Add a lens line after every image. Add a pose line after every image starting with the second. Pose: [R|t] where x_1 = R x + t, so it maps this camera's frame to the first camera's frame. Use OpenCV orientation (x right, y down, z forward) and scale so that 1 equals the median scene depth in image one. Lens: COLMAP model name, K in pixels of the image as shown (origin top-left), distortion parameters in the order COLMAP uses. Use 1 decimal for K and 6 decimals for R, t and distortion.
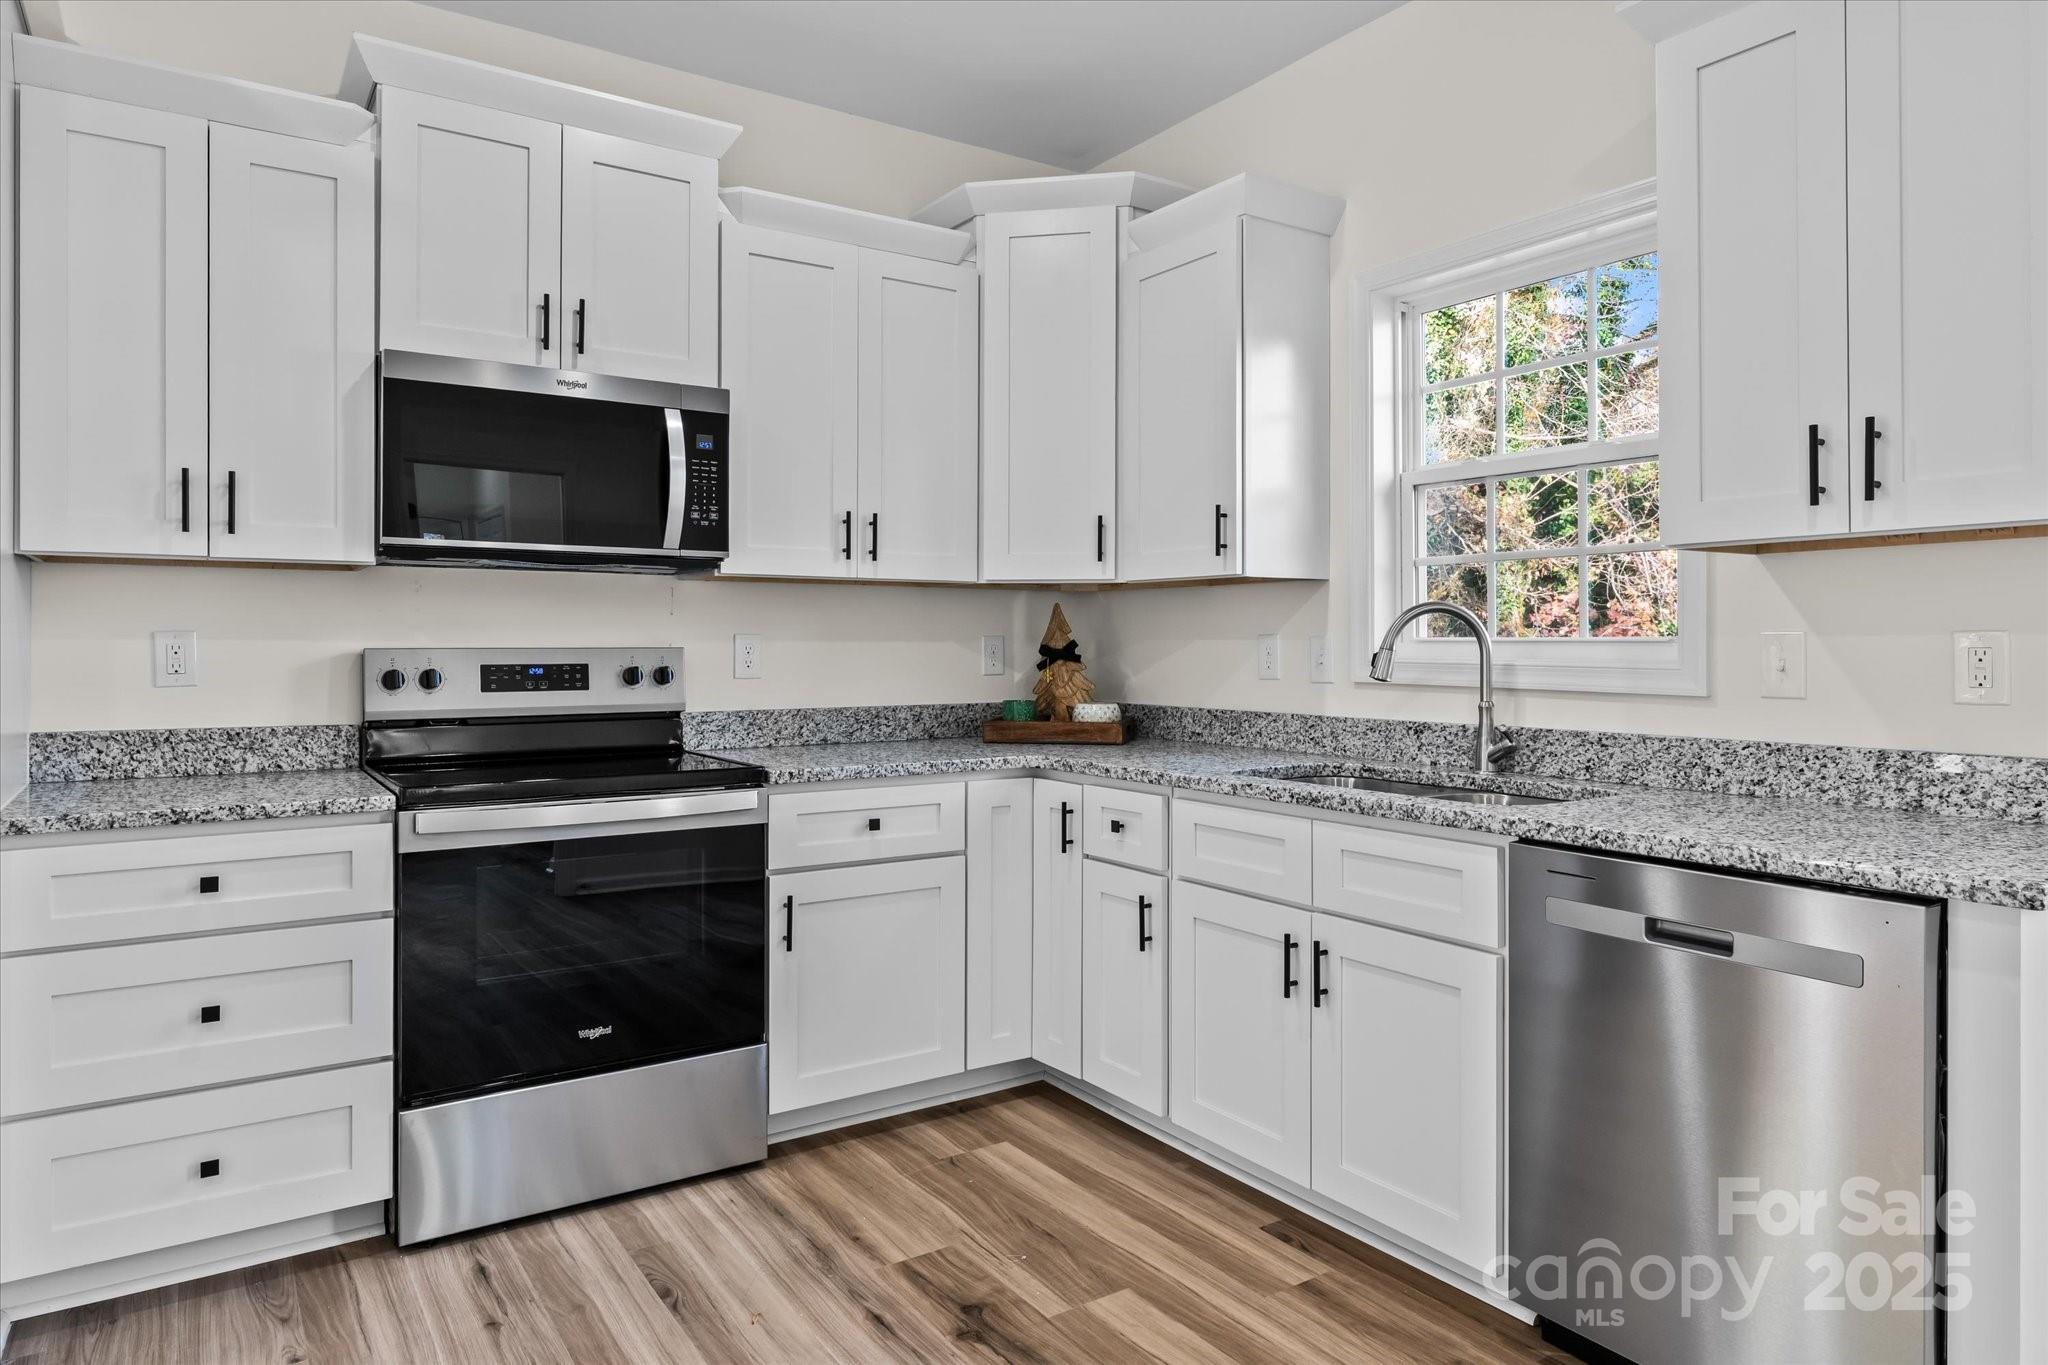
lens RADIAL K [[1237.9, 0, 1024.3], [0, 1237.9, 641.1], [0, 0, 1]] dist [0.001908, 0.000654]
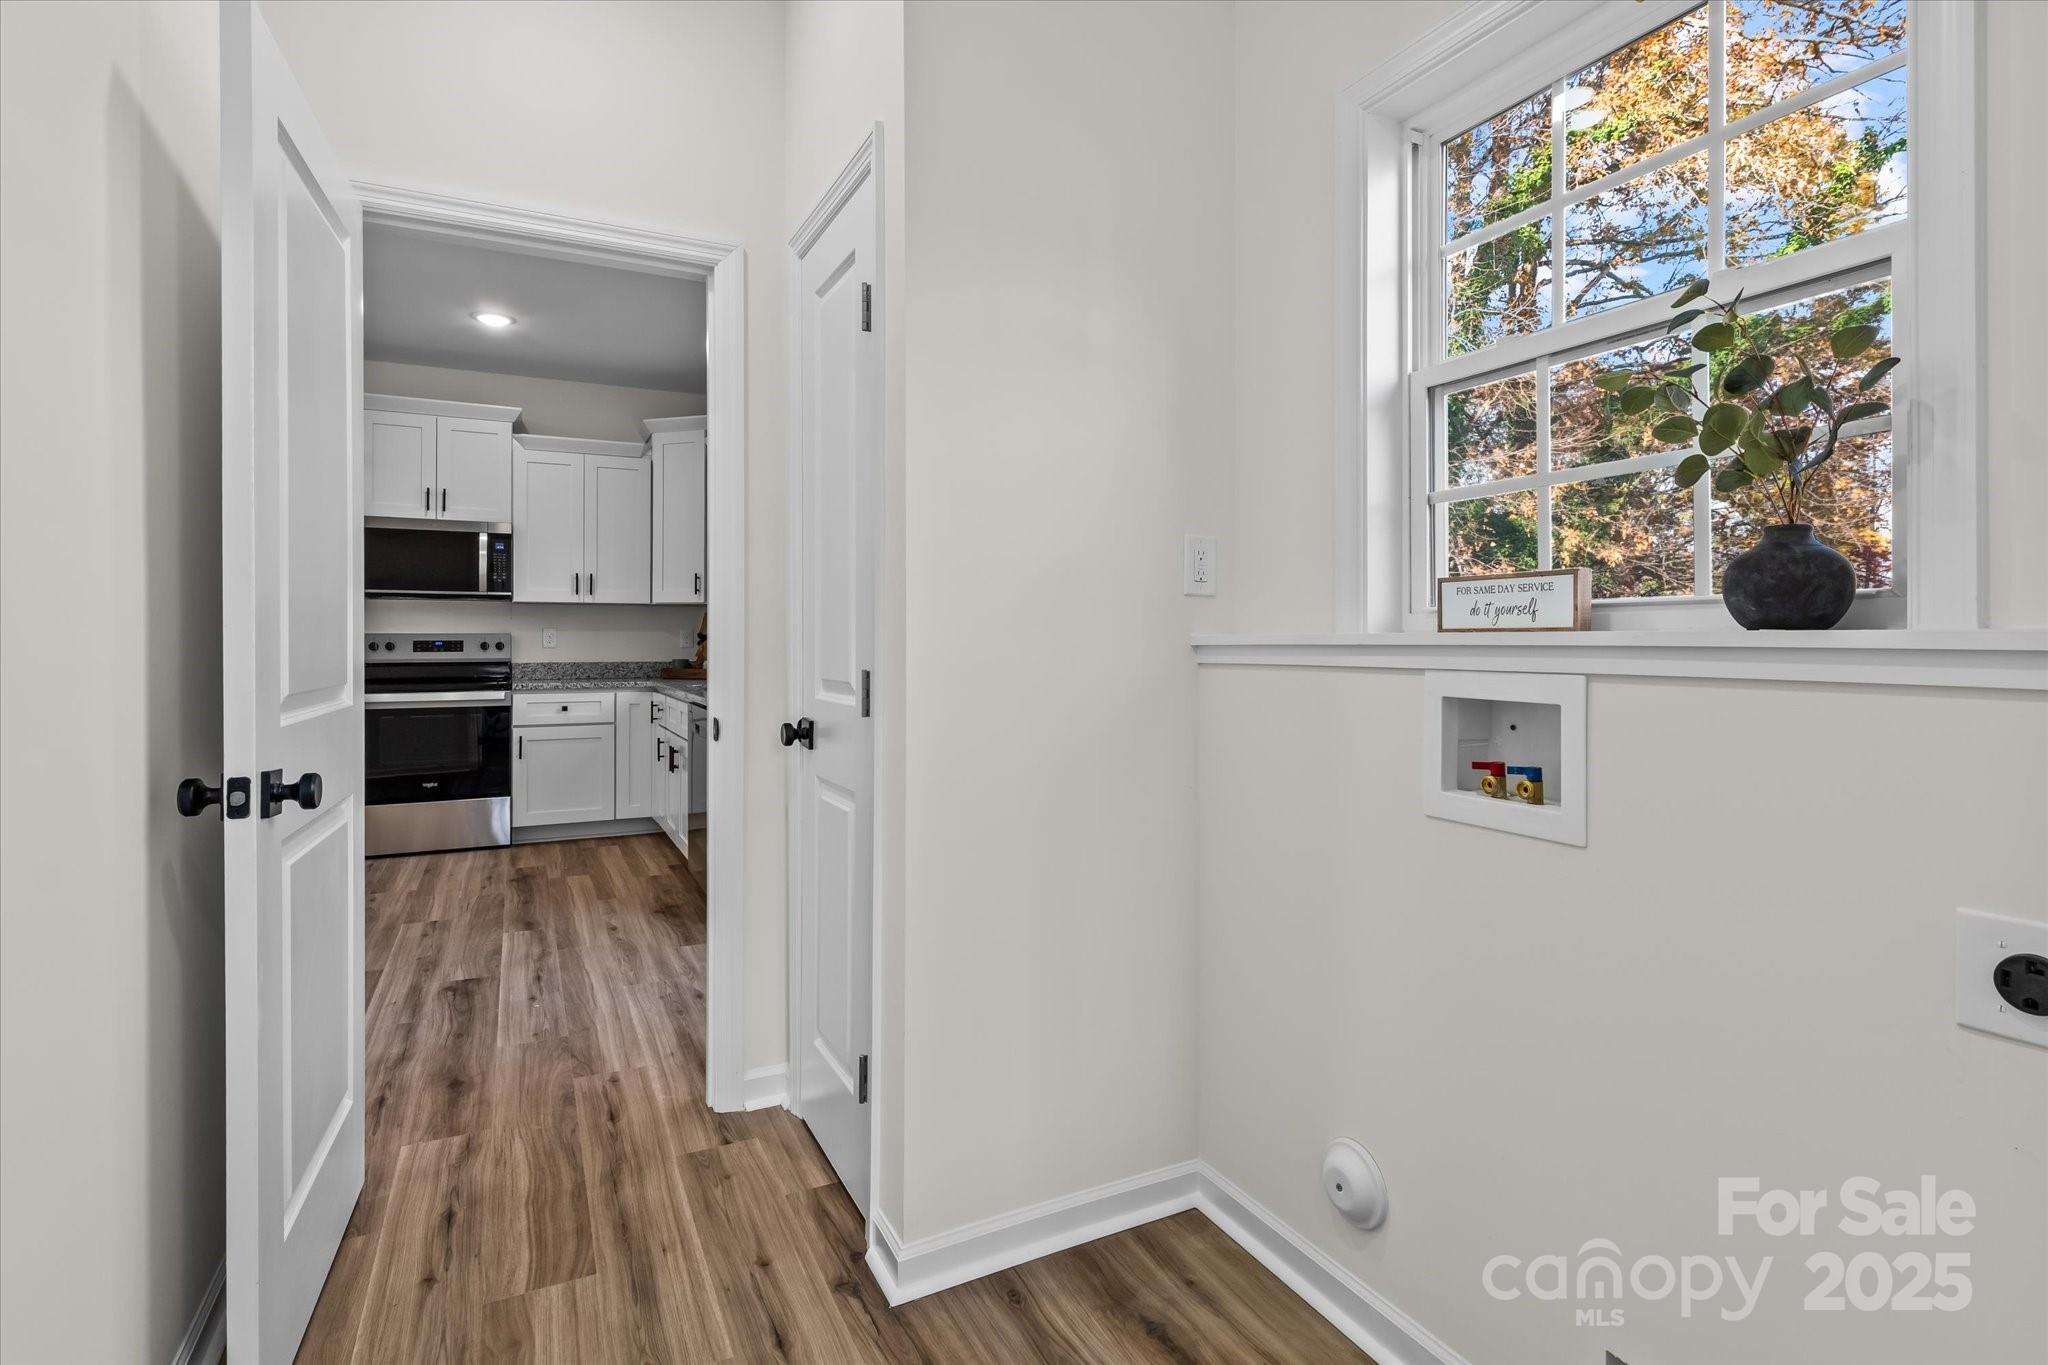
lens RADIAL K [[1056.1, 0, 1071.4], [0, 1056.1, 631.7], [0, 0, 1]] dist [0.003281, 0.001027]
pose [[0.991074, -0.001048, -0.133306, 1.132409], [0.000059, 0.999972, -0.007423, 0.018112], [0.133310, 0.007349, 0.991047, -0.882815]]
